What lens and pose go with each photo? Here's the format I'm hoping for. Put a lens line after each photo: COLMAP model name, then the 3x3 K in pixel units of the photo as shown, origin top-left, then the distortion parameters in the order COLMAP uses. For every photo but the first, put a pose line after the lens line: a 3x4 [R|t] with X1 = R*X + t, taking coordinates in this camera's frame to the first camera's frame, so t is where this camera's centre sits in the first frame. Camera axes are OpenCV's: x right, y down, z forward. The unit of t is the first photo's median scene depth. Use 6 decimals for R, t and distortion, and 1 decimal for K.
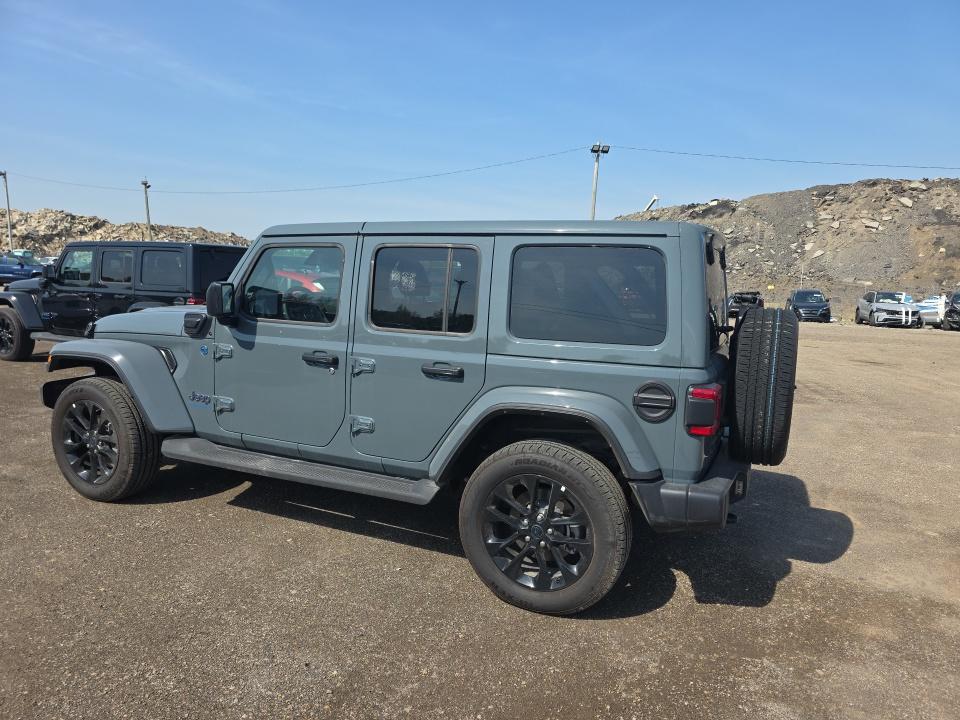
lens RADIAL K [[632.9, 0, 482.1], [0, 632.9, 367.0], [0, 0, 1]] dist [0.066417, -0.062142]
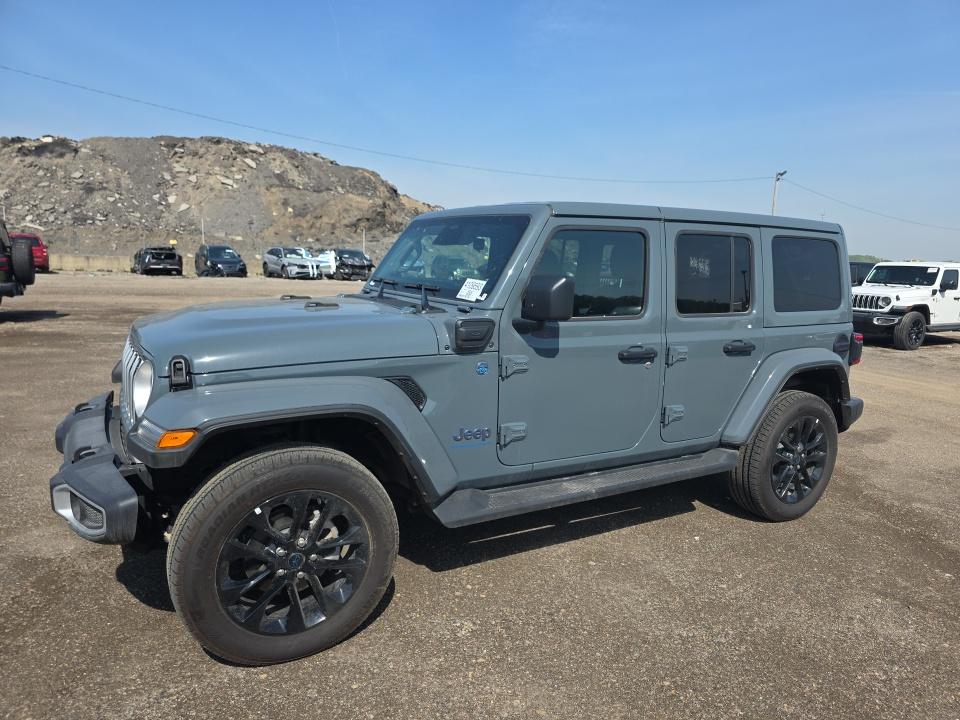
lens RADIAL K [[644.1, 0, 479.7], [0, 644.1, 372.7], [0, 0, 1]] dist [0.061263, -0.067984]
pose [[0.574620, -0.159308, 0.802765, -0.116782], [0.095810, 0.987222, 0.127332, -0.013112], [-0.812793, 0.003746, 0.582541, 0.065677]]
